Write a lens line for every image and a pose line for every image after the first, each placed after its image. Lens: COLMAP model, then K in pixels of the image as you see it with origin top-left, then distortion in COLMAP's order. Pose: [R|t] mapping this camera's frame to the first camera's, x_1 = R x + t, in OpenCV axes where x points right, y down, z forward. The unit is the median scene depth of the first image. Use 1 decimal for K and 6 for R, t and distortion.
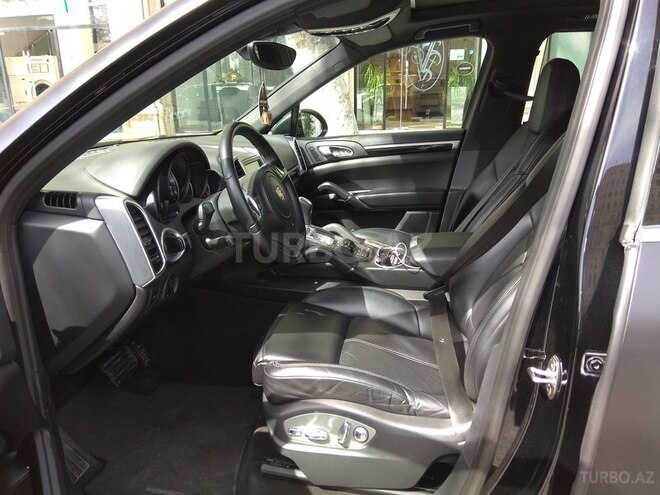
lens RADIAL K [[508.7, 0, 325.7], [0, 508.7, 243.8], [0, 0, 1]] dist [0.093353, -0.136305]
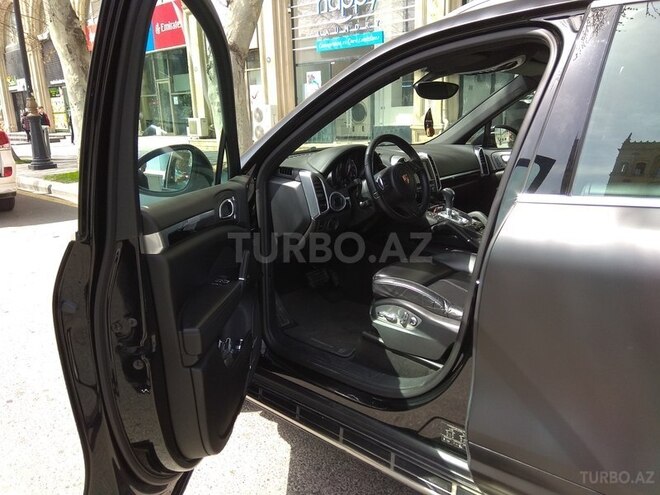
lens RADIAL K [[508.7, 0, 325.7], [0, 508.7, 243.8], [0, 0, 1]] dist [0.093353, -0.136305]
pose [[0.850909, 0.132692, -0.508278, 0.627635], [-0.144229, 0.989401, 0.016841, 0.132193], [0.505126, 0.058978, 0.861028, -0.584746]]
